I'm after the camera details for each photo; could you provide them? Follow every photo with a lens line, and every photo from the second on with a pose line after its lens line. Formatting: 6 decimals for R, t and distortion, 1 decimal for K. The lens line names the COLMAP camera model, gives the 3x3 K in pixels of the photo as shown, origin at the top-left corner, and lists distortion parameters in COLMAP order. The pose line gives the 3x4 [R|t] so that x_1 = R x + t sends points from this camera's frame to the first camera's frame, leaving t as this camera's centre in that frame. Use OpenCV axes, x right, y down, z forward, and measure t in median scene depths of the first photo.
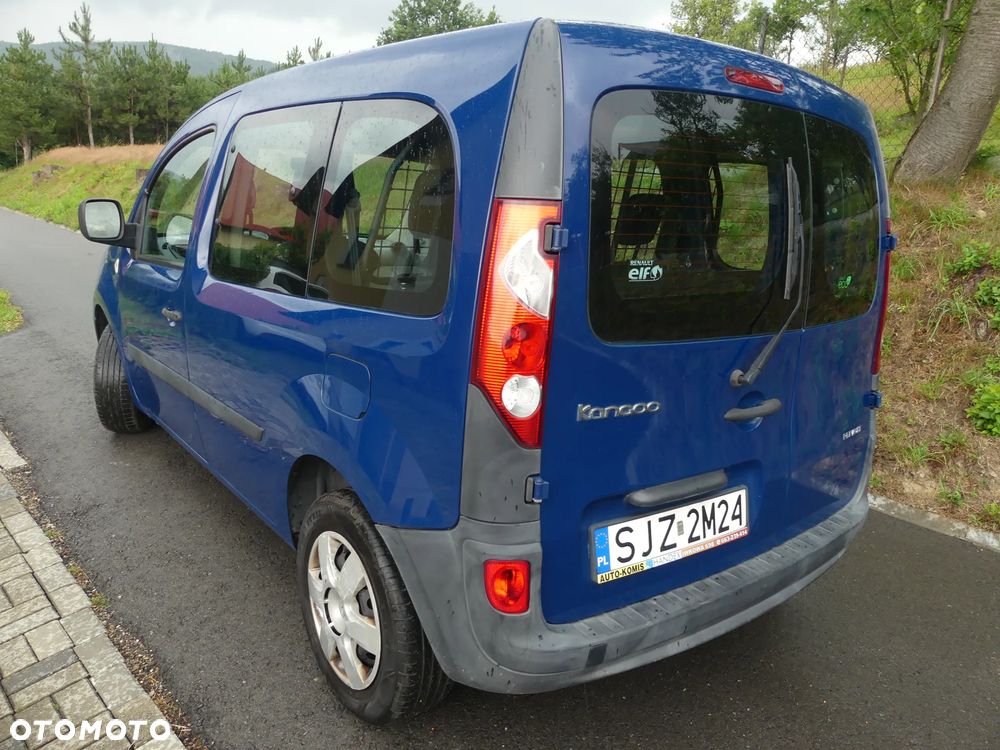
lens RADIAL K [[754.4, 0, 509.8], [0, 754.4, 371.4], [0, 0, 1]] dist [-0.027686, 0.008513]
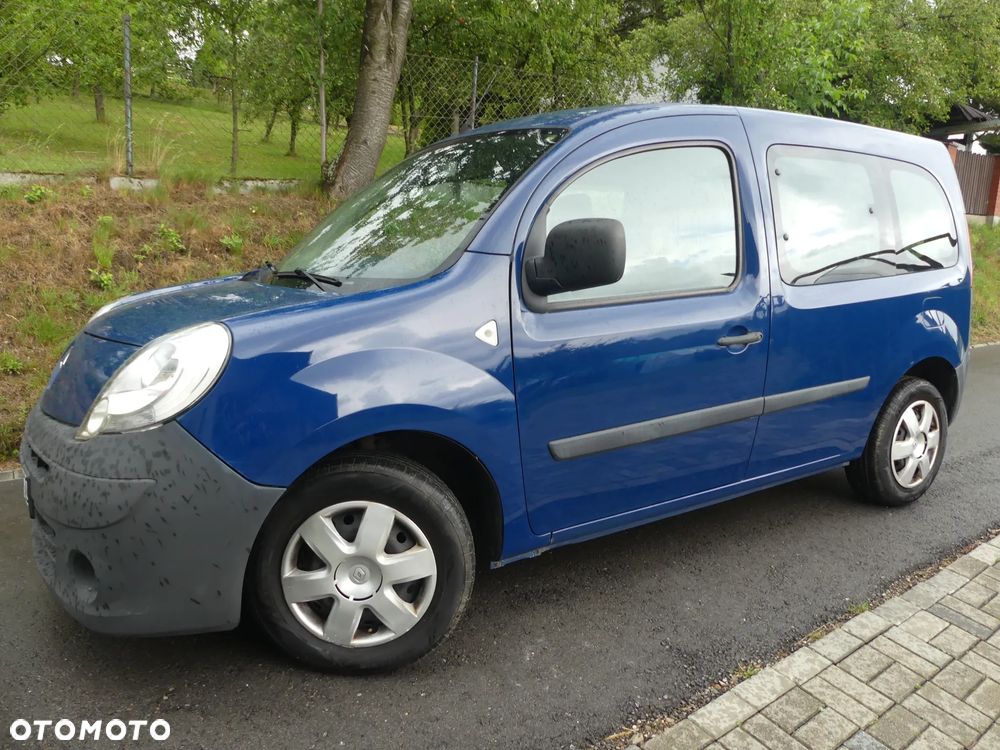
lens RADIAL K [[754.4, 0, 509.8], [0, 754.4, 371.4], [0, 0, 1]] dist [-0.027686, 0.008513]
pose [[0.090787, -0.203670, 0.974821, -2.117449], [0.221280, 0.958519, 0.179655, -0.406302], [-0.970975, 0.199398, 0.132090, 1.757453]]
